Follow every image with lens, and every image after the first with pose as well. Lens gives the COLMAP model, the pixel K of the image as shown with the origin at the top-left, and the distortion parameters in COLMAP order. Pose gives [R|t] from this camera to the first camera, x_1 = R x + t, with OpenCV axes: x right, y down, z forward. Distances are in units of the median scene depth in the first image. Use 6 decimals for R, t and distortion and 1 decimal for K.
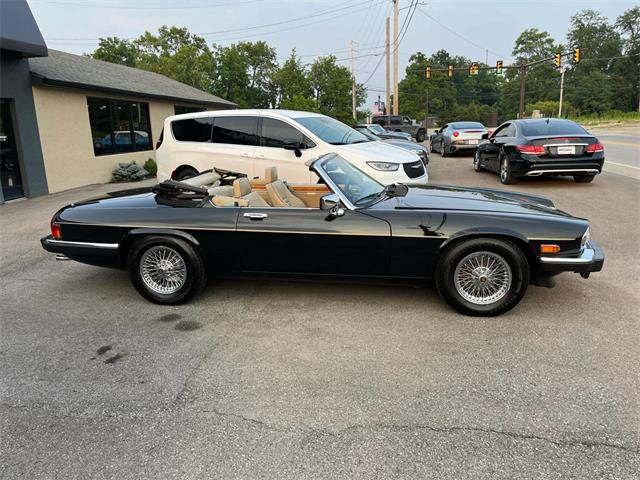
lens RADIAL K [[488.9, 0, 314.7], [0, 488.9, 239.9], [0, 0, 1]] dist [0.076478, -0.117211]
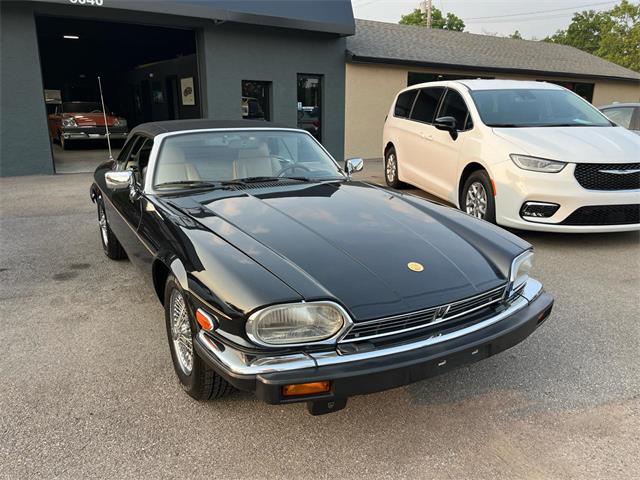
lens RADIAL K [[490.8, 0, 321.5], [0, 490.8, 238.1], [0, 0, 1]] dist [0.078515, -0.110155]
pose [[0.644734, 0.224124, -0.730812, 0.344873], [-0.200145, 0.972194, 0.121579, -0.058251], [0.737740, 0.067882, 0.671664, 0.269562]]
